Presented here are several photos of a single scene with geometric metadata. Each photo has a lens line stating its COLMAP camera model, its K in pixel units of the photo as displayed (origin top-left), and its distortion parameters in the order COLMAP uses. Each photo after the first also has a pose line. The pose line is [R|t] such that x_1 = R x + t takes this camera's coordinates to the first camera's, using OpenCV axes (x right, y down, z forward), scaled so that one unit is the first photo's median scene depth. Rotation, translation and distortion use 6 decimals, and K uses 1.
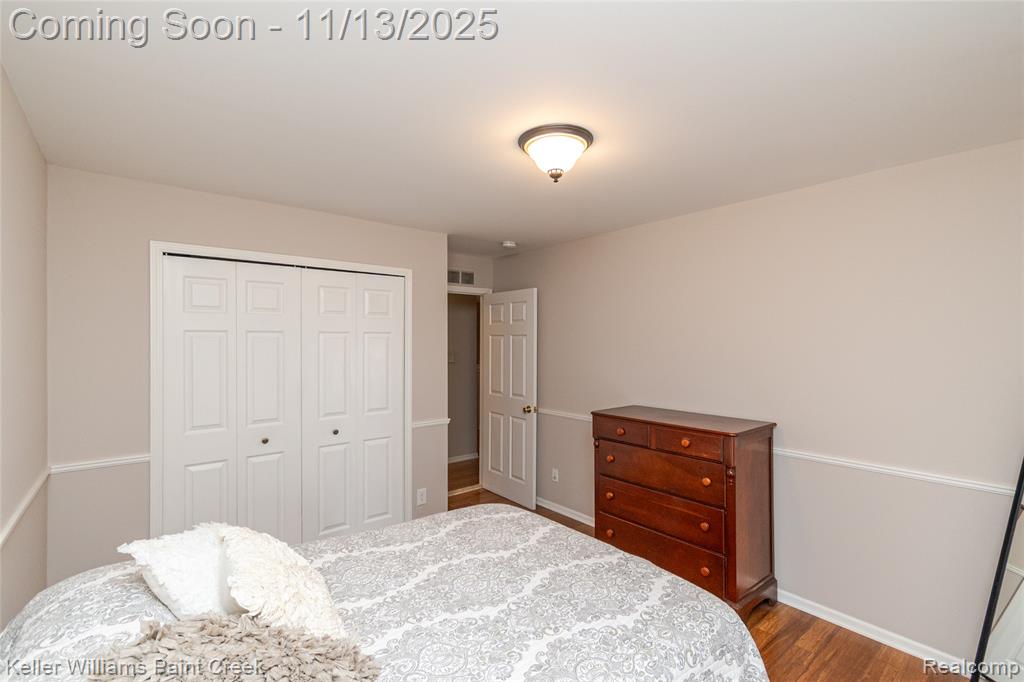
lens RADIAL K [[465.3, 0, 527.0], [0, 465.3, 338.1], [0, 0, 1]] dist [0.008991, -0.002436]
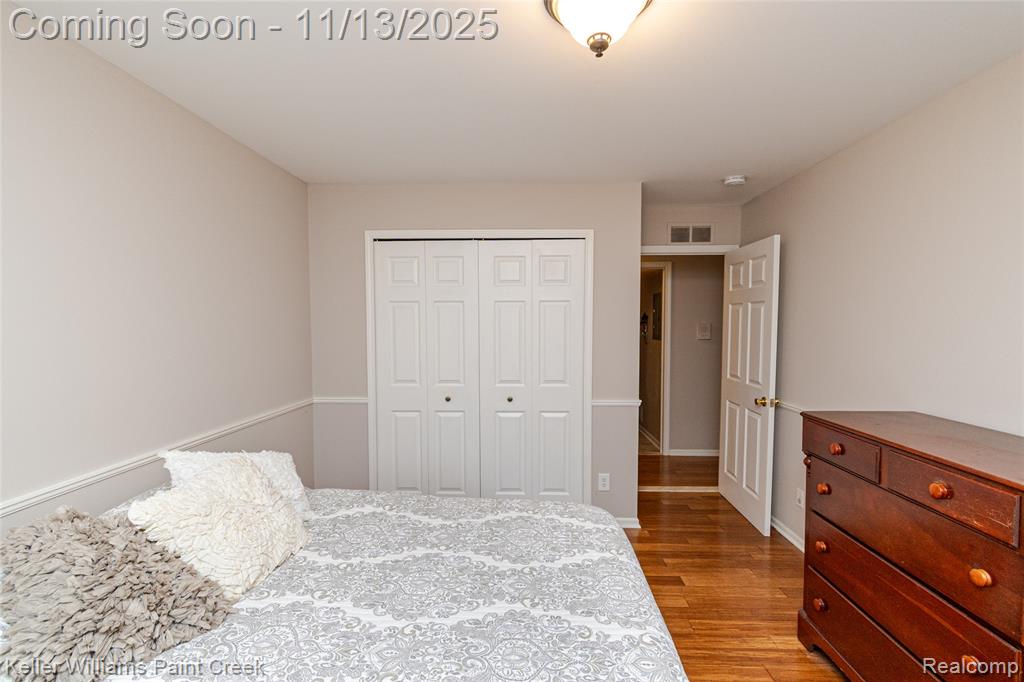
lens RADIAL K [[465.3, 0, 514.0], [0, 465.3, 344.7], [0, 0, 1]] dist [0.008991, -0.002436]
pose [[0.742990, 0.030618, -0.668602, 0.280197], [0.006340, 0.998586, 0.052775, 0.029013], [0.669273, -0.043451, 0.741745, 0.260203]]
